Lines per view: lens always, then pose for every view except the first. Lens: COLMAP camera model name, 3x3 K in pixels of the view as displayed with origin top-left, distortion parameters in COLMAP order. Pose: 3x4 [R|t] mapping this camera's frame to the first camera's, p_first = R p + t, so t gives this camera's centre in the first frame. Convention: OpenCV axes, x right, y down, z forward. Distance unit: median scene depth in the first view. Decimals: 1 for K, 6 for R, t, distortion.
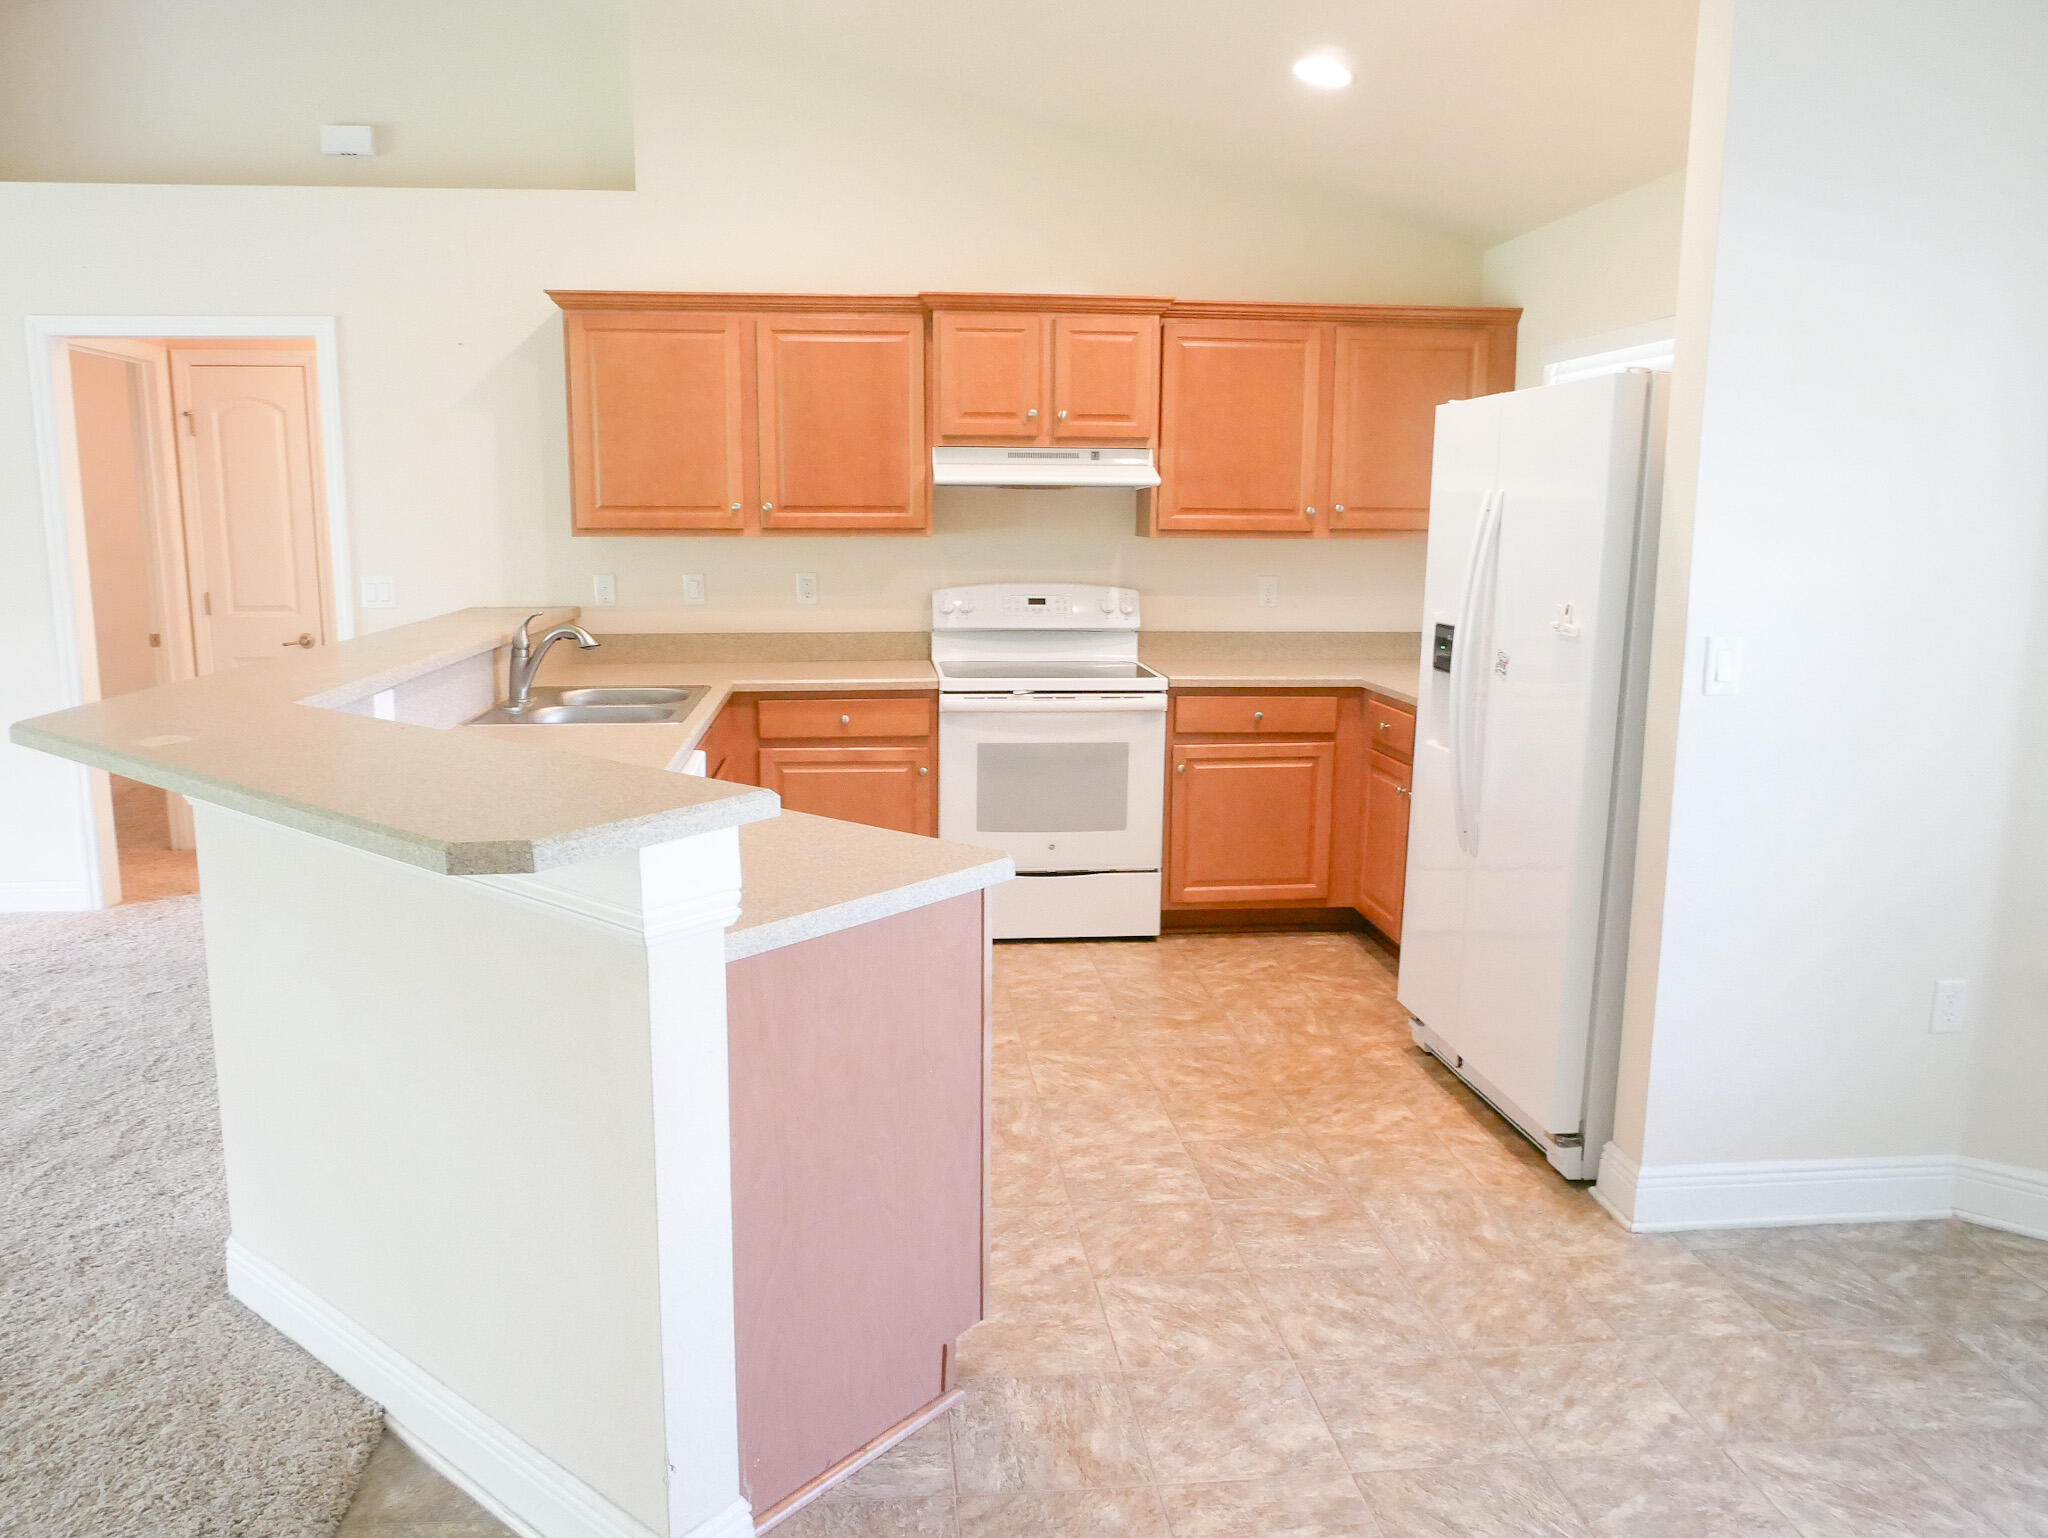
lens RADIAL K [[1457.2, 0, 1005.8], [0, 1457.2, 771.7], [0, 0, 1]] dist [-0.052886, 0.024511]
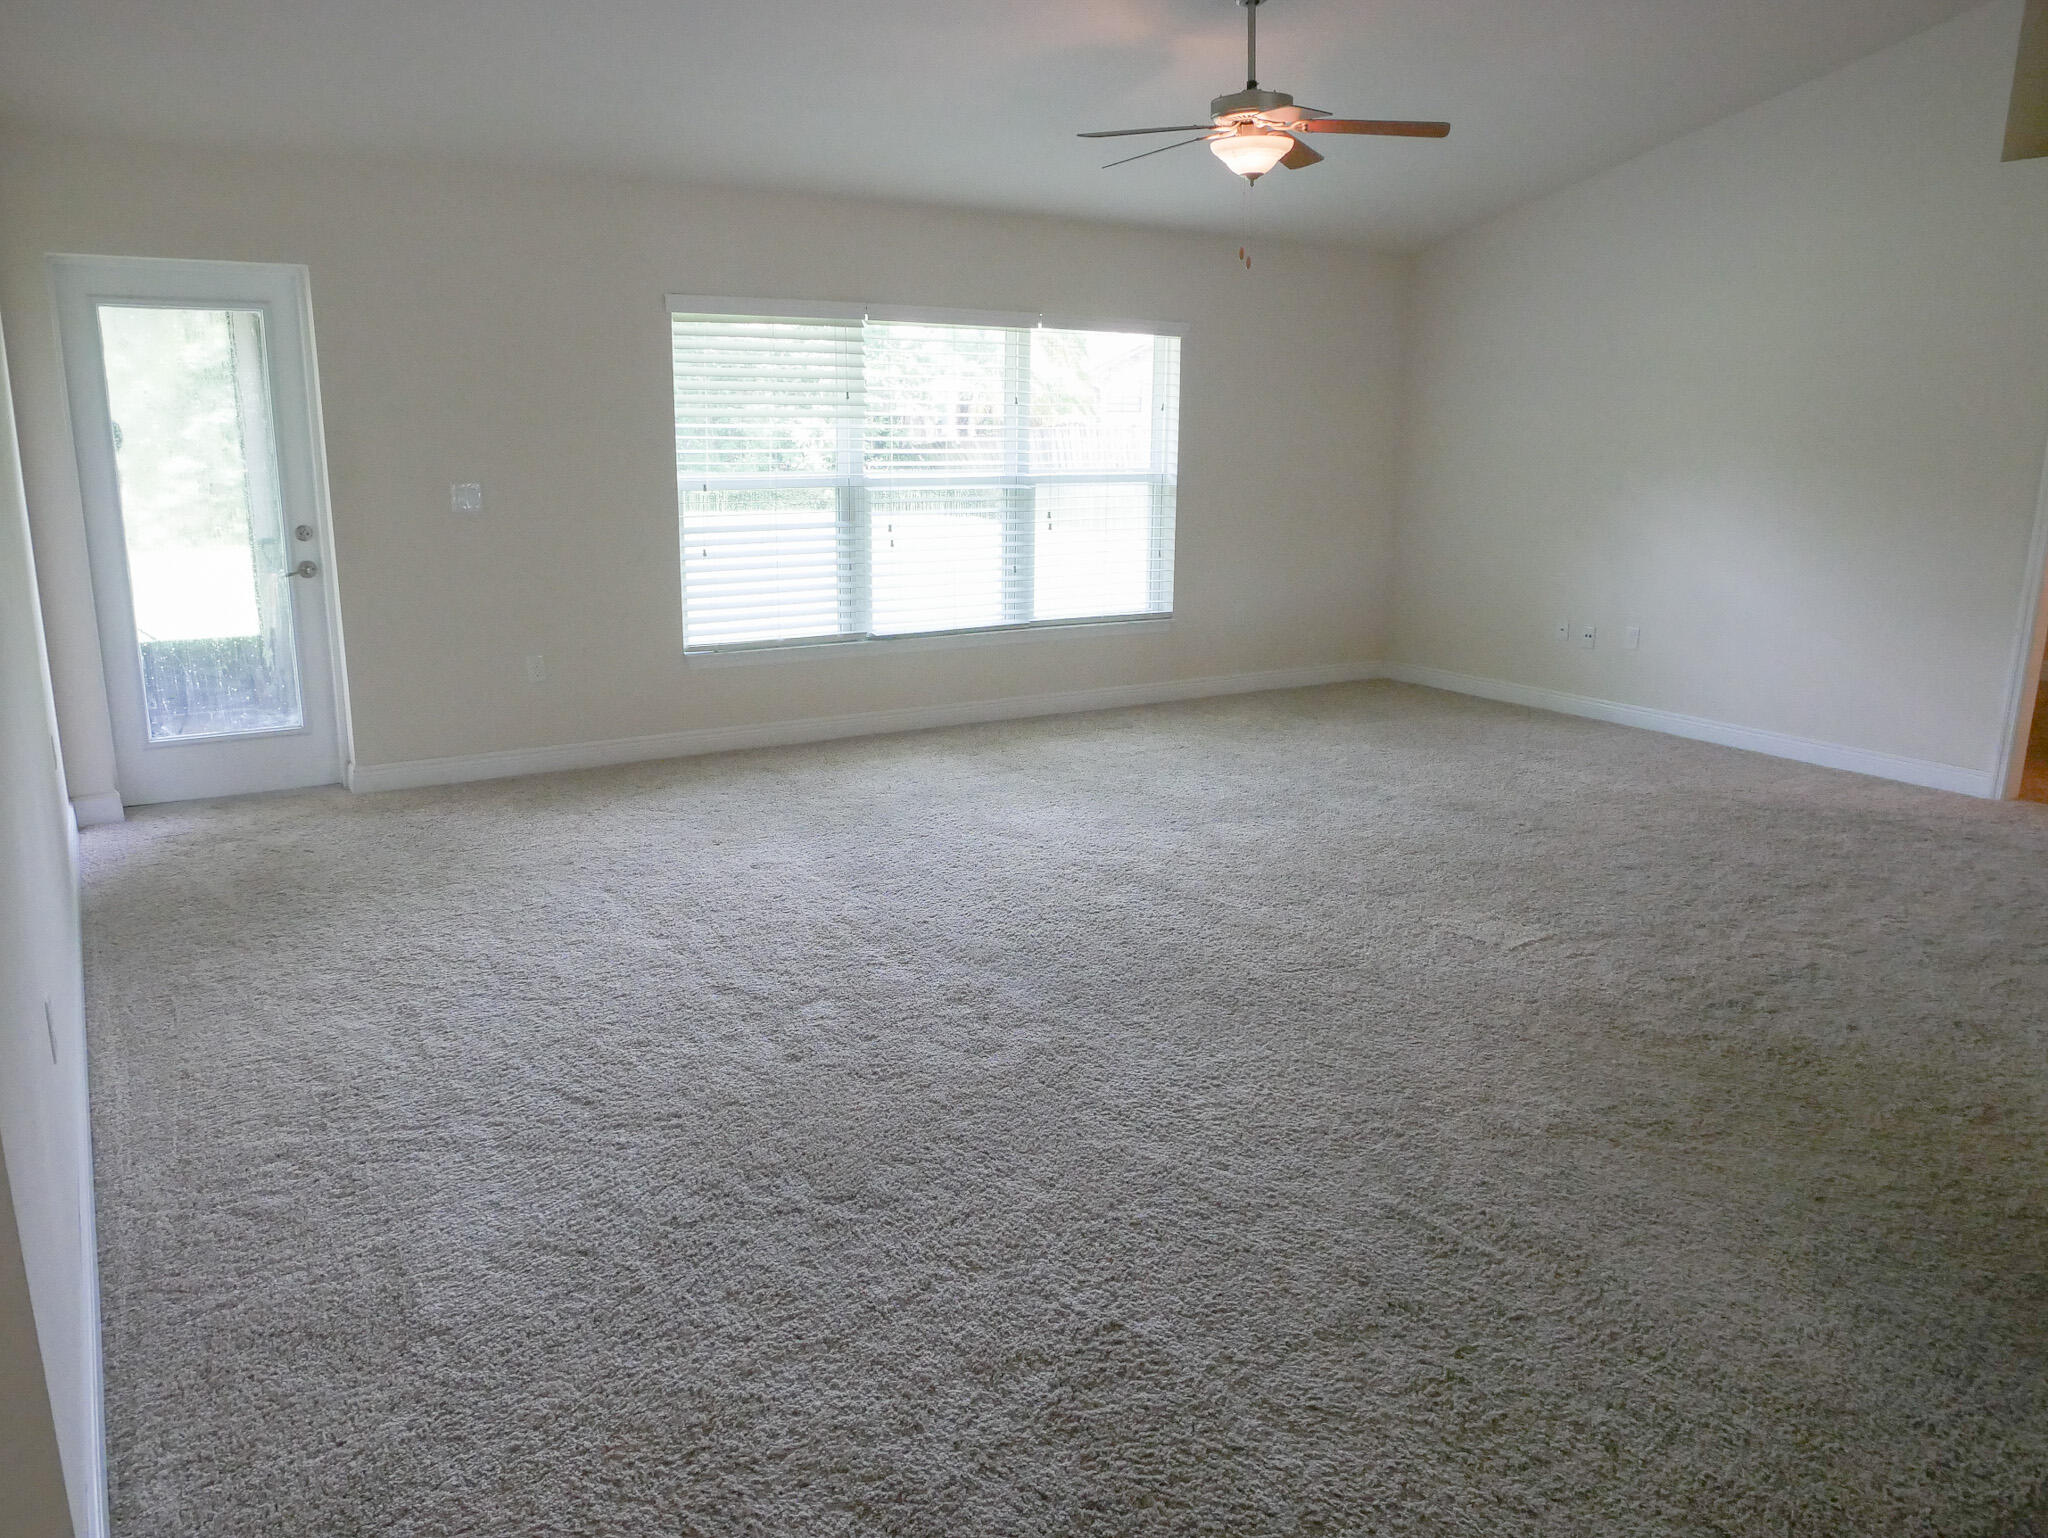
lens RADIAL K [[1457.2, 0, 1017.1], [0, 1457.2, 781.1], [0, 0, 1]] dist [-0.052886, 0.024511]
pose [[0.454894, 0.216054, -0.863940, -0.010764], [-0.164452, 0.973819, 0.156943, 0.034935], [0.875230, 0.070685, 0.478515, -0.251033]]
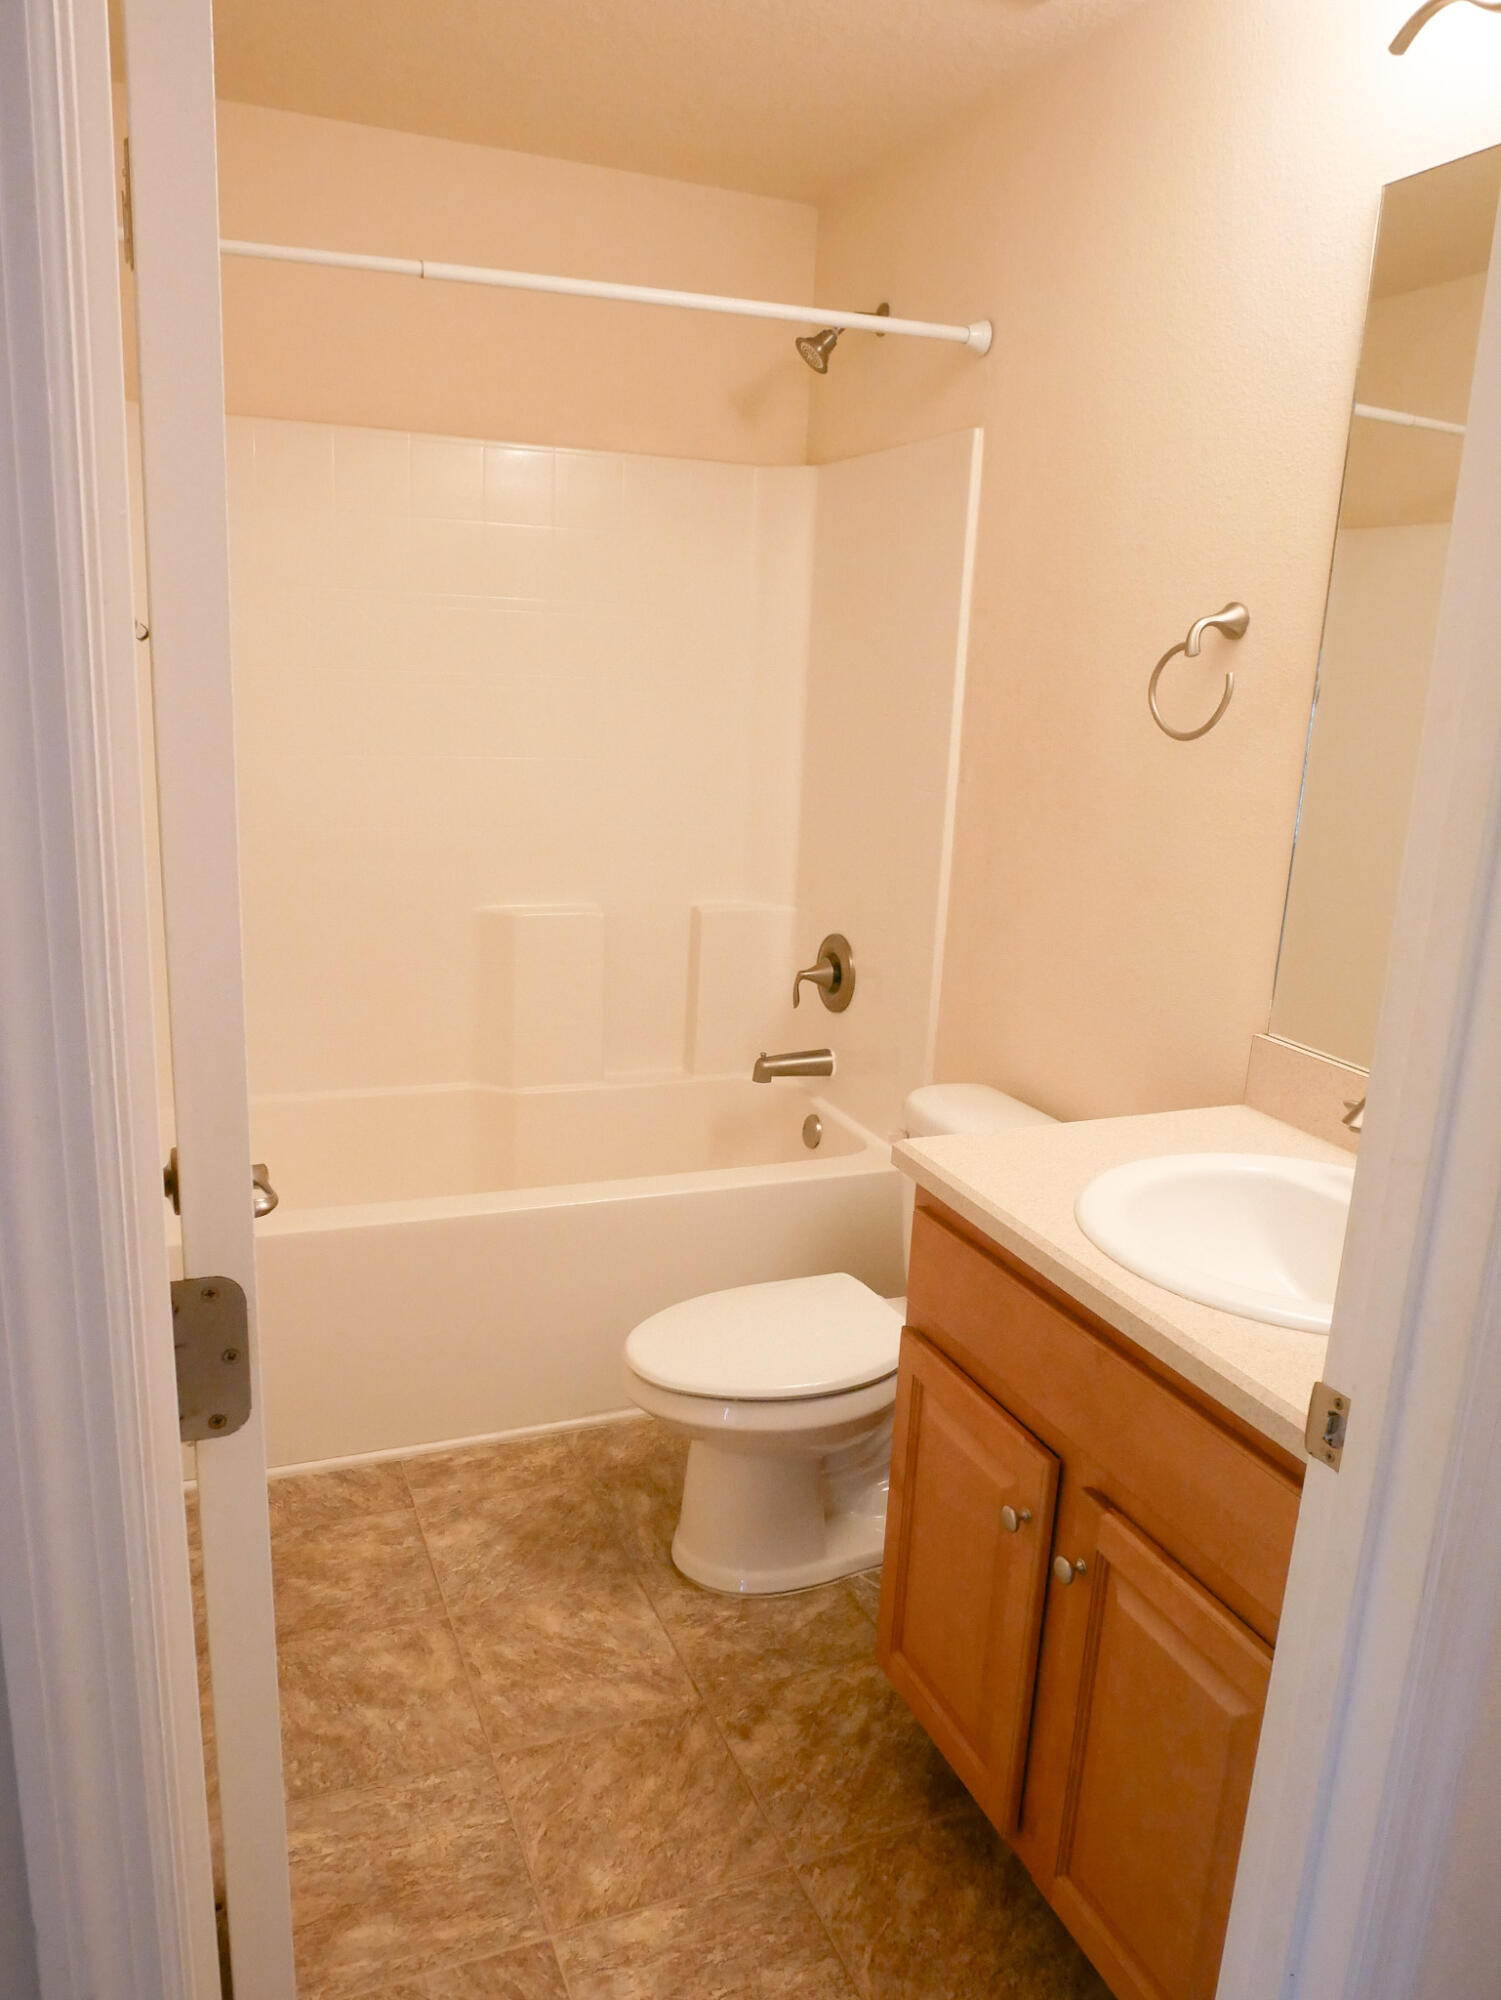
lens RADIAL K [[1423.0, 0, 757.7], [0, 1423.0, 1002.3], [0, 0, 1]] dist [-0.052886, 0.024511]
pose [[-0.955307, 0.020771, -0.294886, 0.138504], [-0.098357, 0.918362, 0.383323, -0.147583], [0.278774, 0.395195, -0.875275, 0.867042]]
